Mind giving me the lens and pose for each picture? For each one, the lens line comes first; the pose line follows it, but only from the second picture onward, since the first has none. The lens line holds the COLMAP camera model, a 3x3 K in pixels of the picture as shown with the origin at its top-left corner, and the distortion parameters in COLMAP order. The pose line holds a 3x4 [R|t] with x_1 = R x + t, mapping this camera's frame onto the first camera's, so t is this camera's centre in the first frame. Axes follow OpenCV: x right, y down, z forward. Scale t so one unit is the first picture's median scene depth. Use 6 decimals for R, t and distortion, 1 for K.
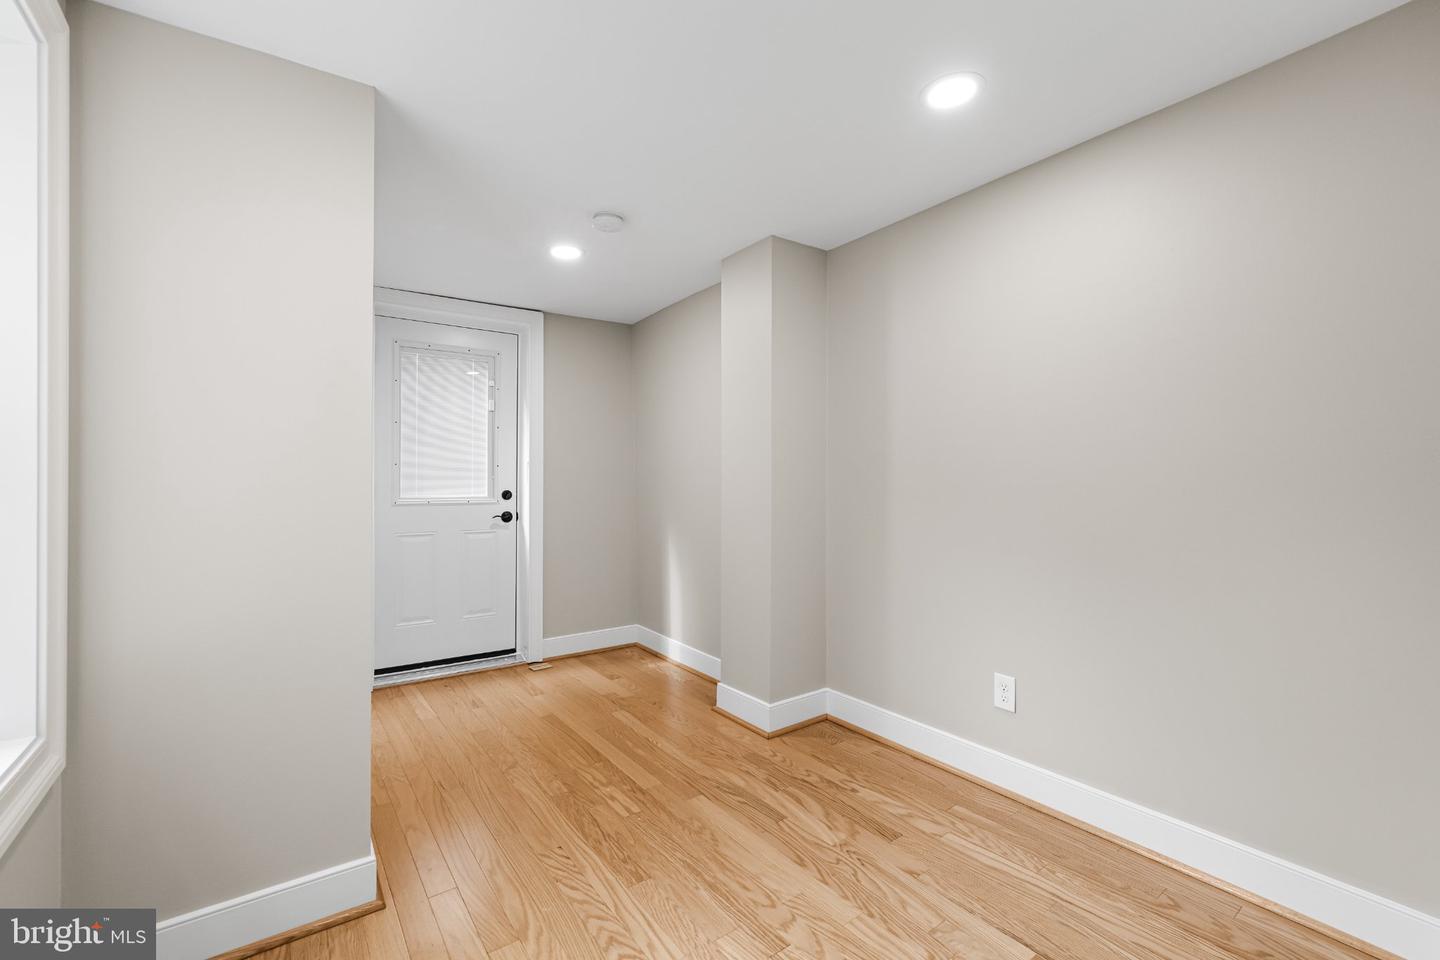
lens RADIAL K [[605.7, 0, 720.1], [0, 605.7, 479.3], [0, 0, 1]] dist [-0.000221, 0.000340]
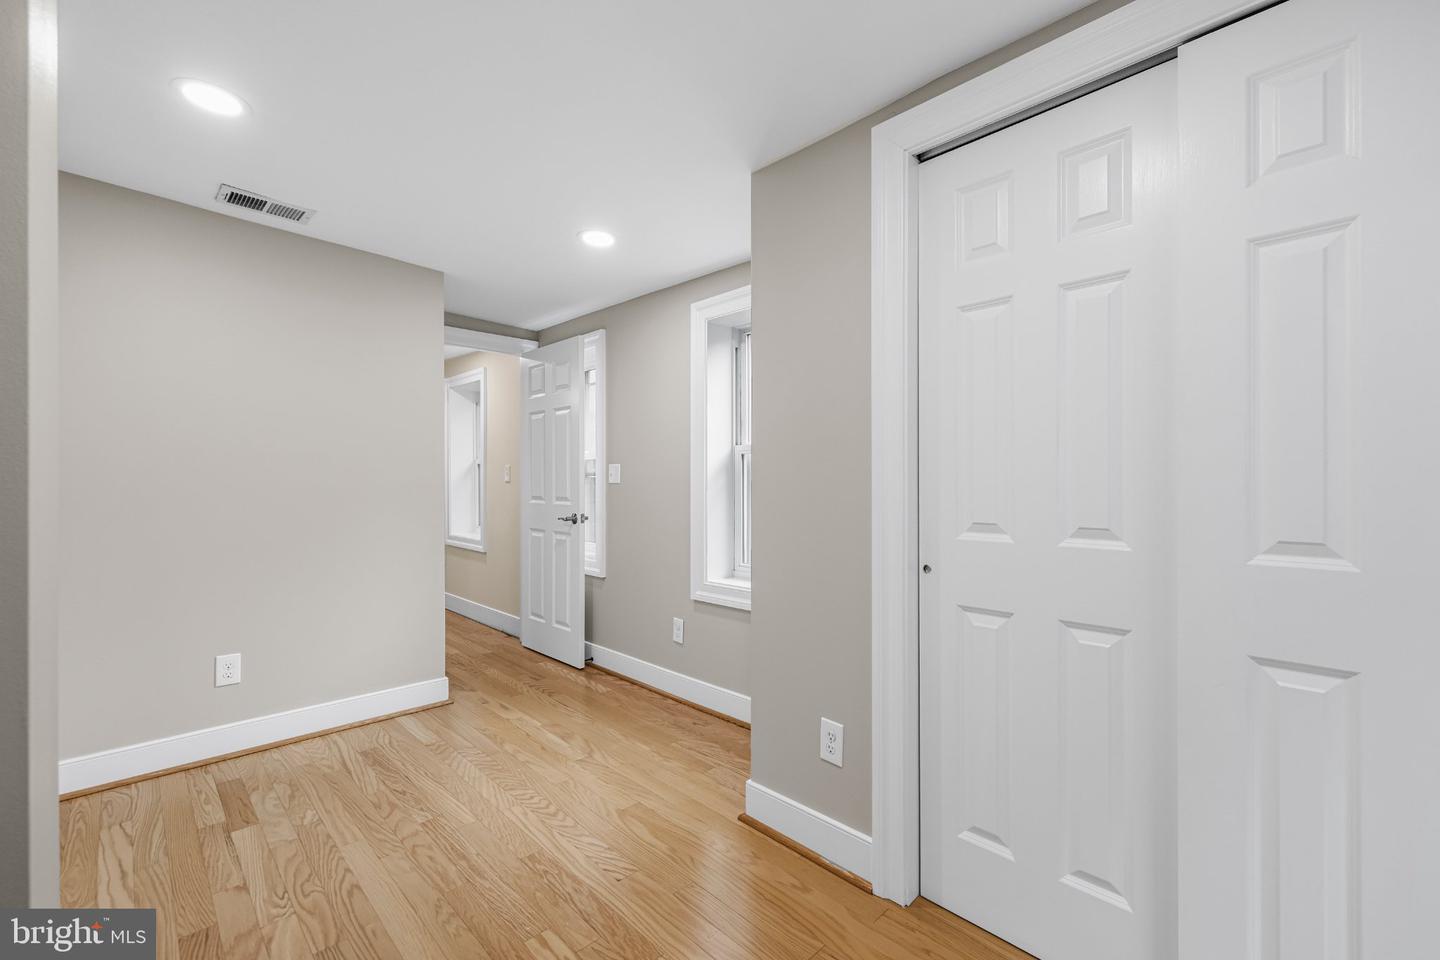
lens RADIAL K [[605.7, 0, 720.1], [0, 605.7, 479.3], [0, 0, 1]] dist [-0.000221, 0.000340]
pose [[-0.990240, -0.001318, -0.139366, -0.186711], [-0.000957, 0.999996, -0.002654, -0.002710], [0.139369, -0.002495, -0.990237, 1.256263]]
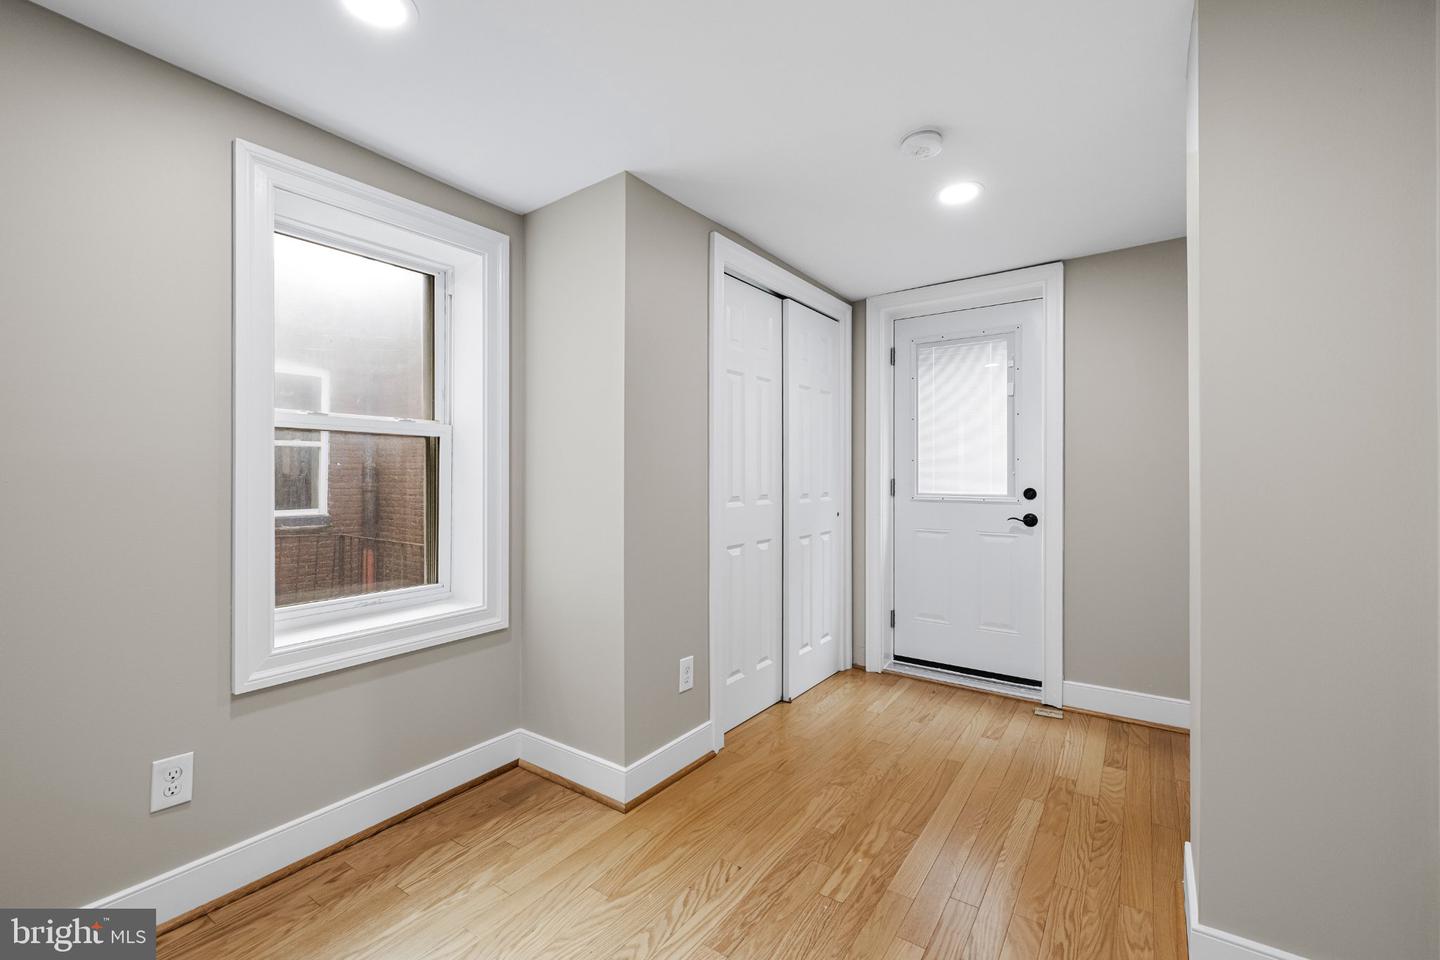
lens RADIAL K [[615.6, 0, 726.2], [0, 615.6, 465.2], [0, 0, 1]] dist [0.000057, 0.000193]
pose [[0.329754, -0.014228, -0.943960, 0.410329], [-0.001026, 0.999880, -0.015430, 0.000475], [0.944066, 0.006056, 0.329700, 0.429104]]
